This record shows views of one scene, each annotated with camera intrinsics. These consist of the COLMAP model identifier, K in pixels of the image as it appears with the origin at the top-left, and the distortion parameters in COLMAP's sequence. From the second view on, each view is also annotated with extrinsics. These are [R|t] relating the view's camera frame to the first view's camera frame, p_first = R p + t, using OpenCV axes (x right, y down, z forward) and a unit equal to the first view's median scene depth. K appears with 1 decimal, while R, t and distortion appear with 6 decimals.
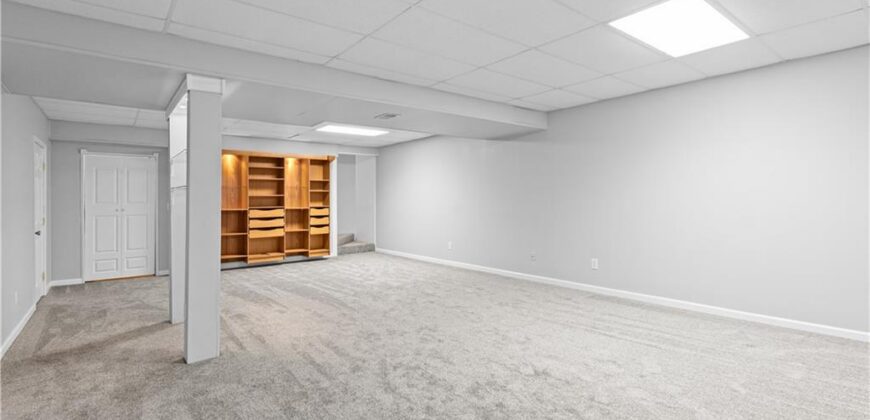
lens RADIAL K [[396.6, 0, 442.0], [0, 396.6, 204.3], [0, 0, 1]] dist [0.000913, 0.000535]
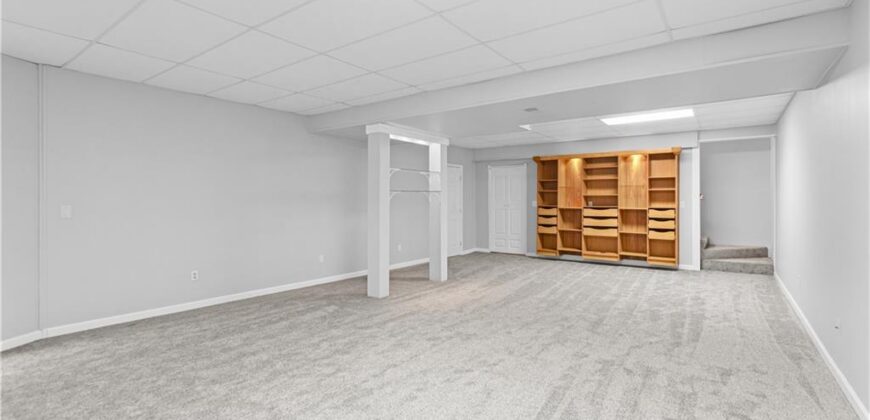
lens RADIAL K [[396.6, 0, 443.5], [0, 396.6, 203.5], [0, 0, 1]] dist [0.000913, 0.000535]
pose [[0.270263, 0.018832, -0.962602, 0.417014], [-0.015564, 0.999764, 0.015189, -0.009247], [0.962661, 0.010876, 0.270492, 0.330431]]
